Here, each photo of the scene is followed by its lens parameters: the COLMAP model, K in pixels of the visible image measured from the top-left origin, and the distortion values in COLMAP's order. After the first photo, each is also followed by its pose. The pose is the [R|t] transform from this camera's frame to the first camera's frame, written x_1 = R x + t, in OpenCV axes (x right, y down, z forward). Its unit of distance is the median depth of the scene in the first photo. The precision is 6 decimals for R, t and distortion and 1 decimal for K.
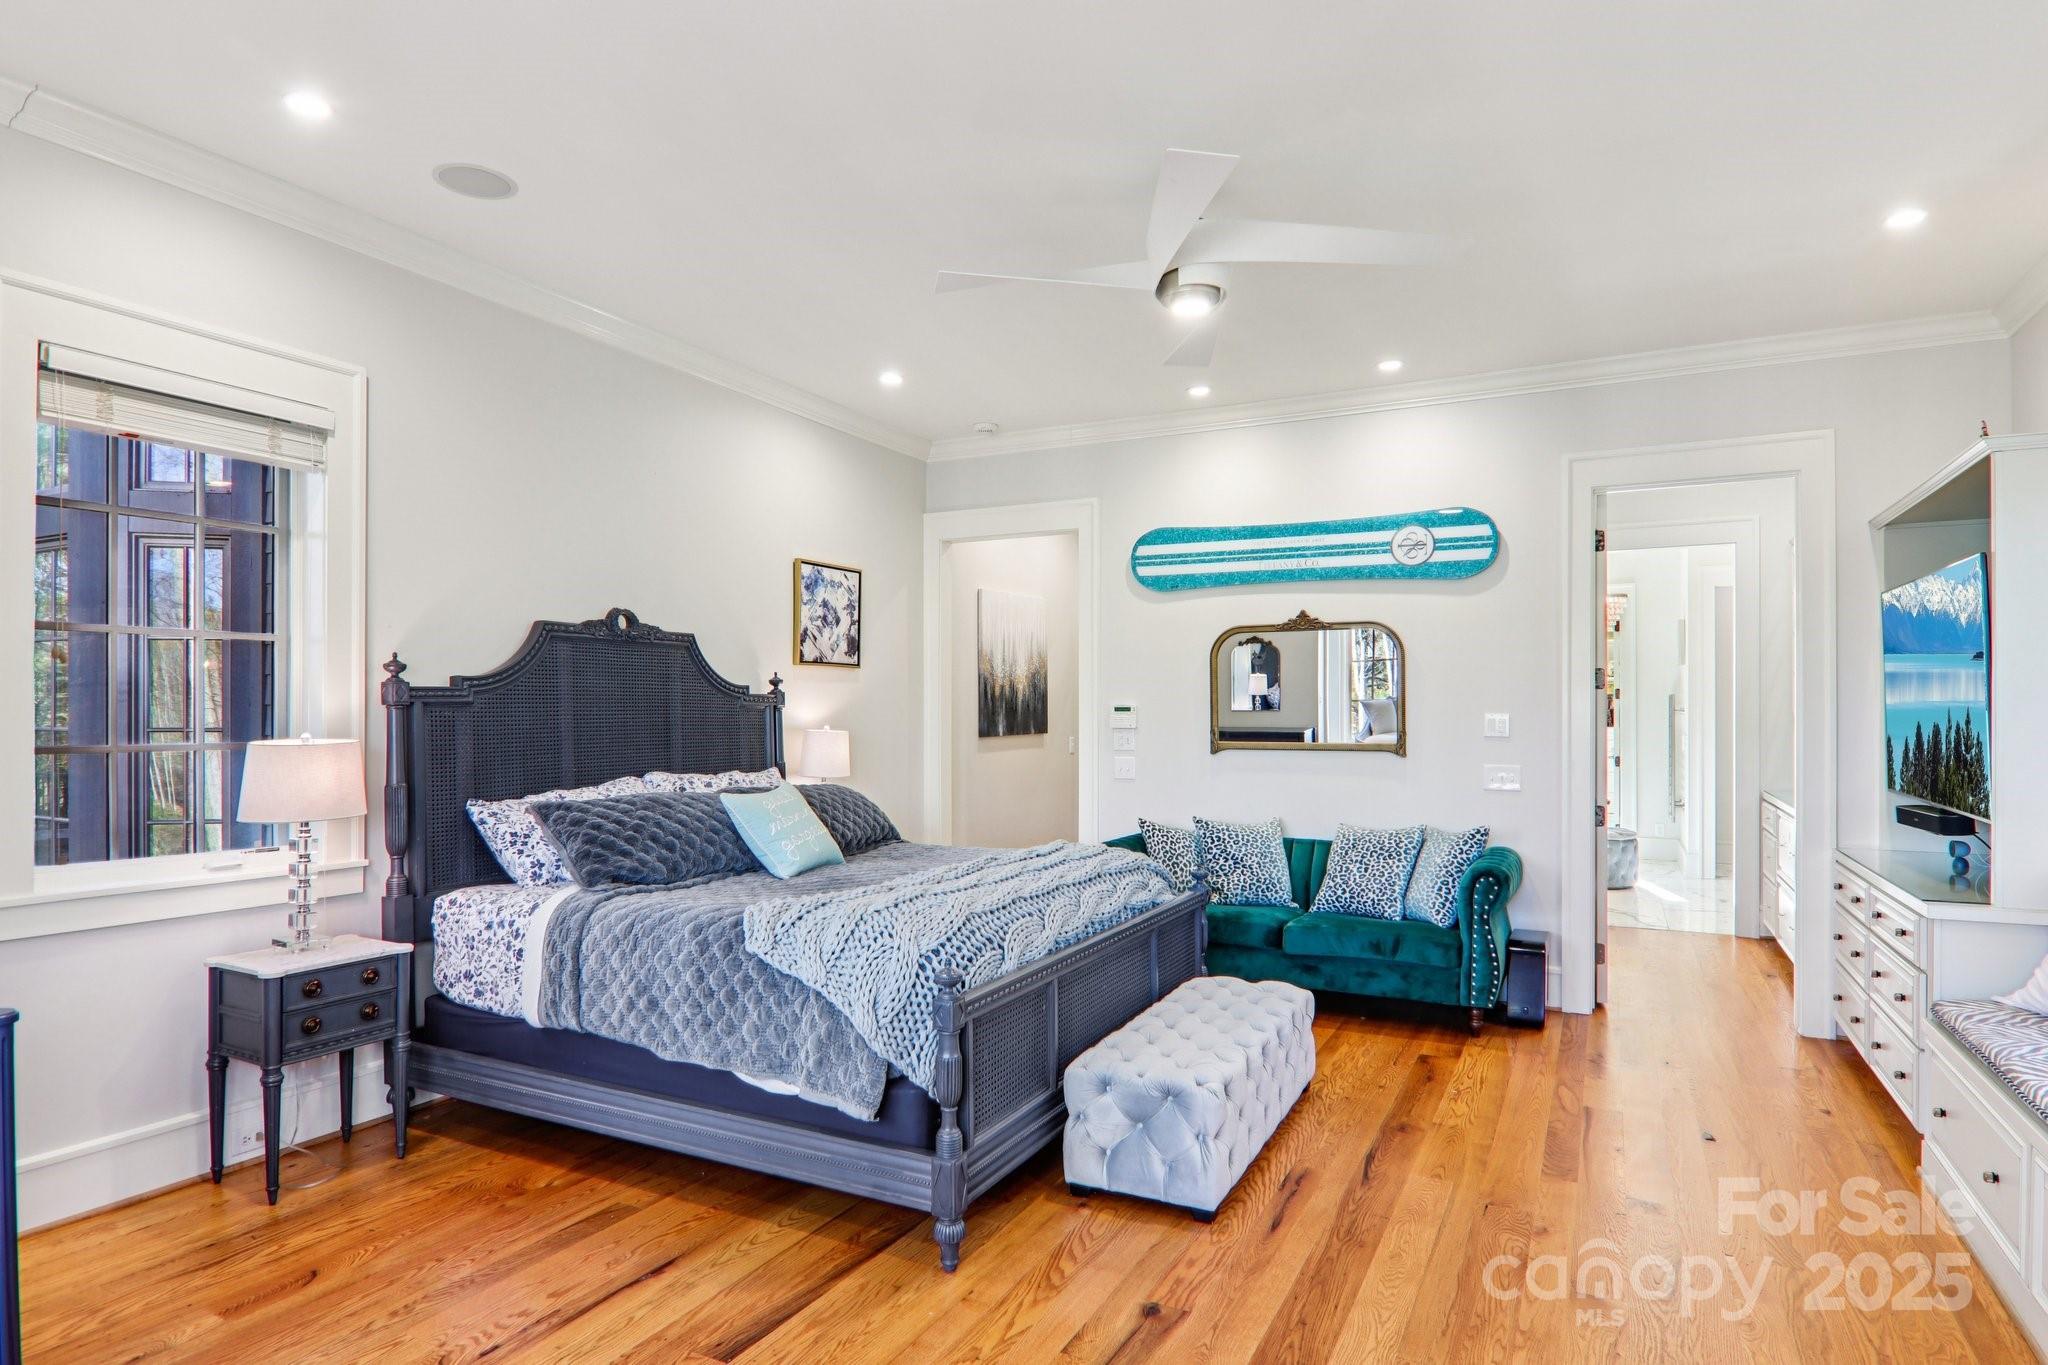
lens RADIAL K [[1157.1, 0, 1026.5], [0, 1157.1, 701.8], [0, 0, 1]] dist [-0.018672, -0.004328]
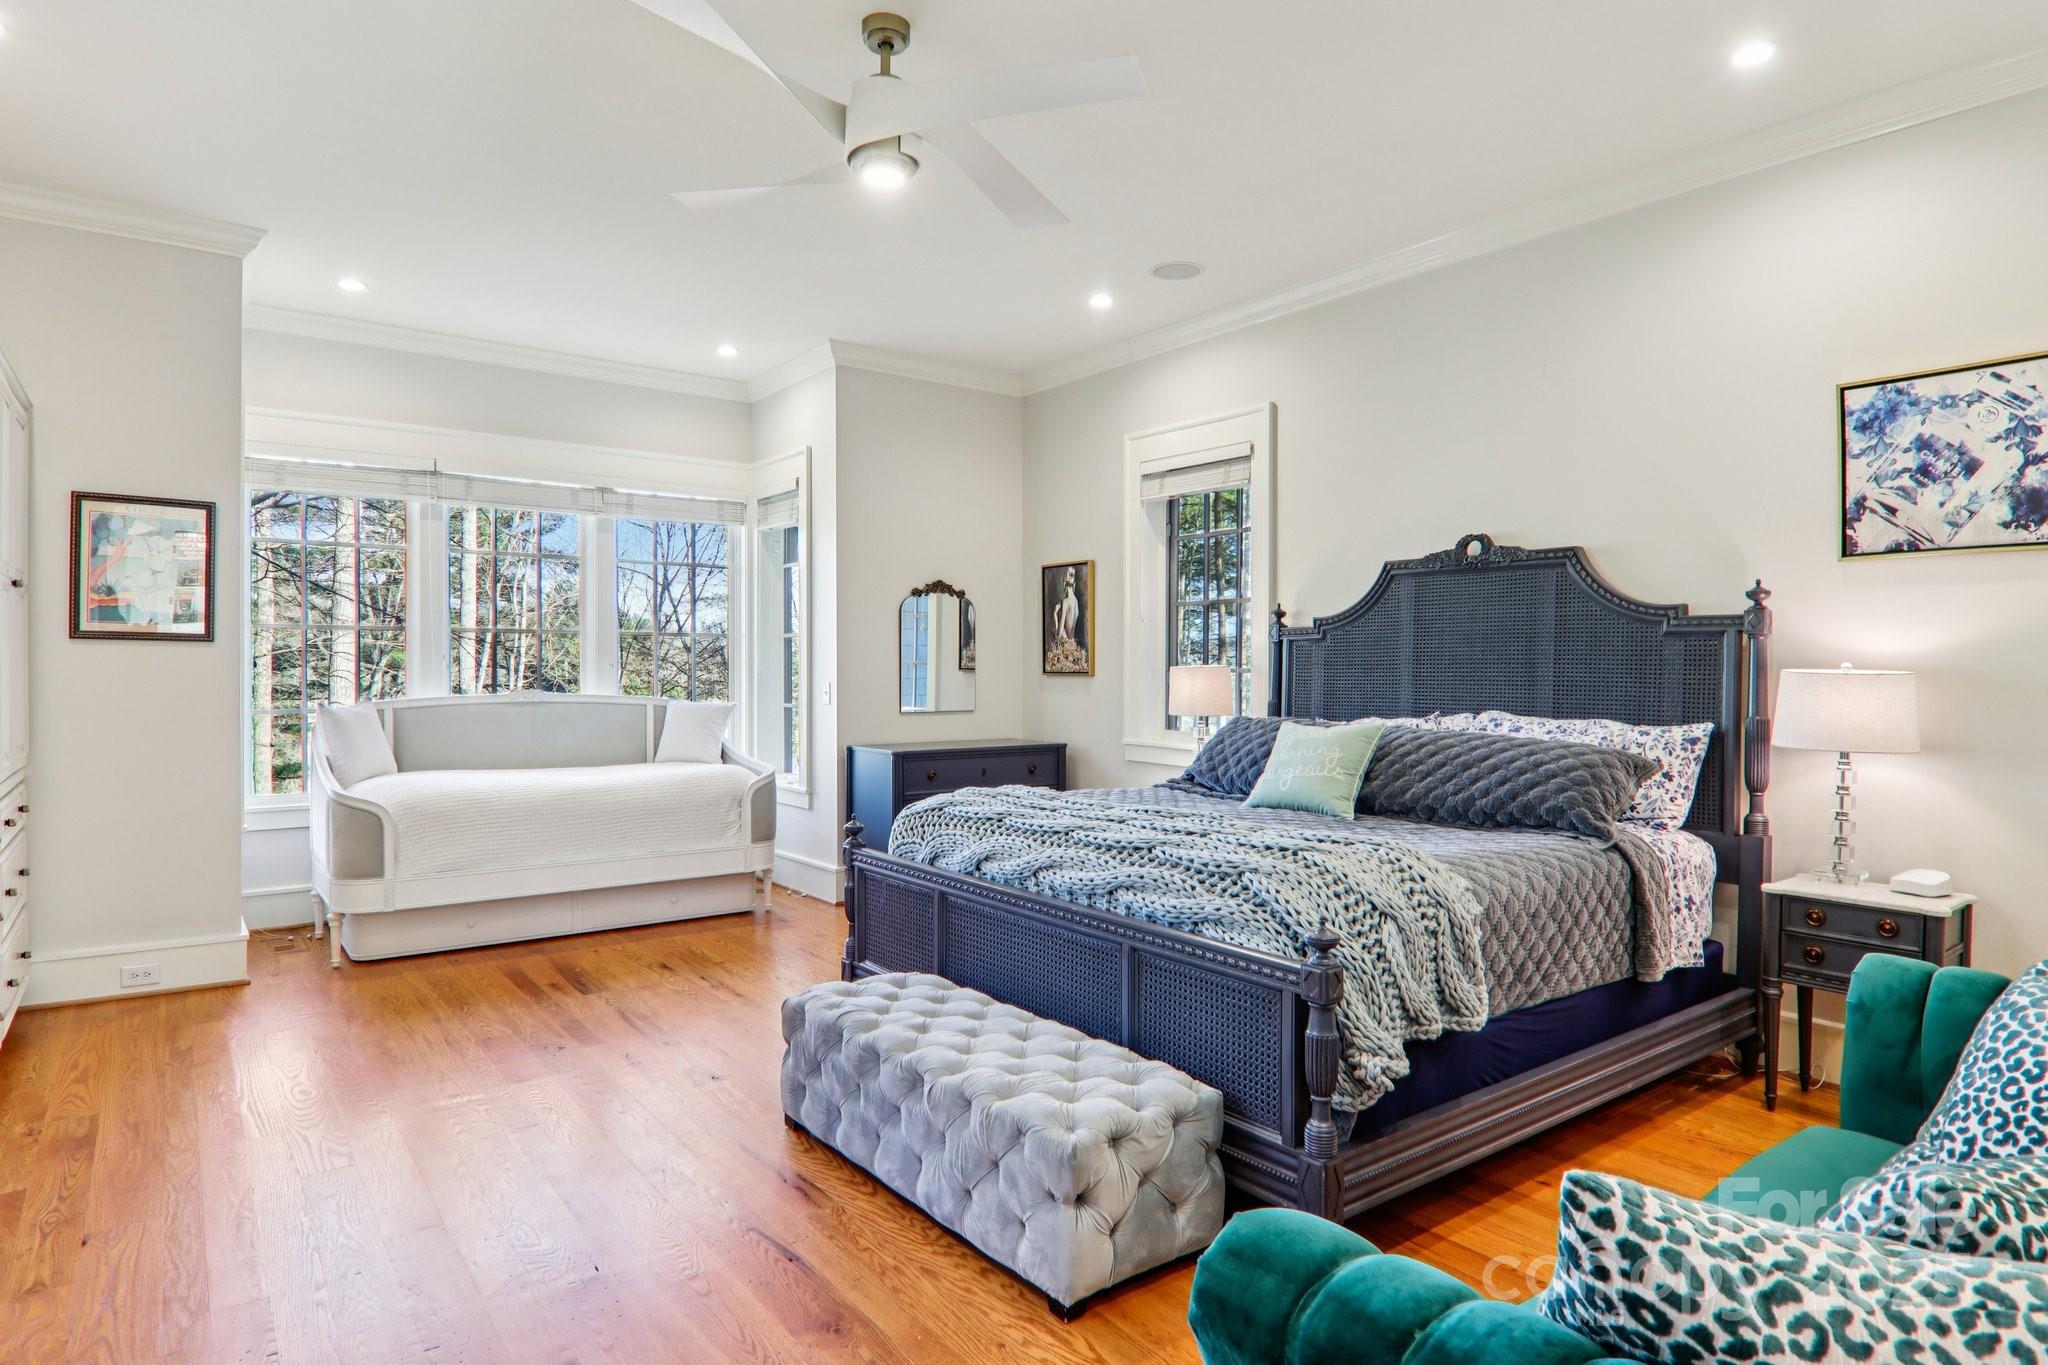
lens RADIAL K [[1157.1, 0, 1028.0], [0, 1157.1, 671.9], [0, 0, 1]] dist [-0.018672, -0.004328]
pose [[-0.444538, 0.013180, -0.895663, 0.549007], [0.014886, 0.999862, 0.007325, 0.016087], [0.895636, -0.010077, -0.444673, 0.915608]]
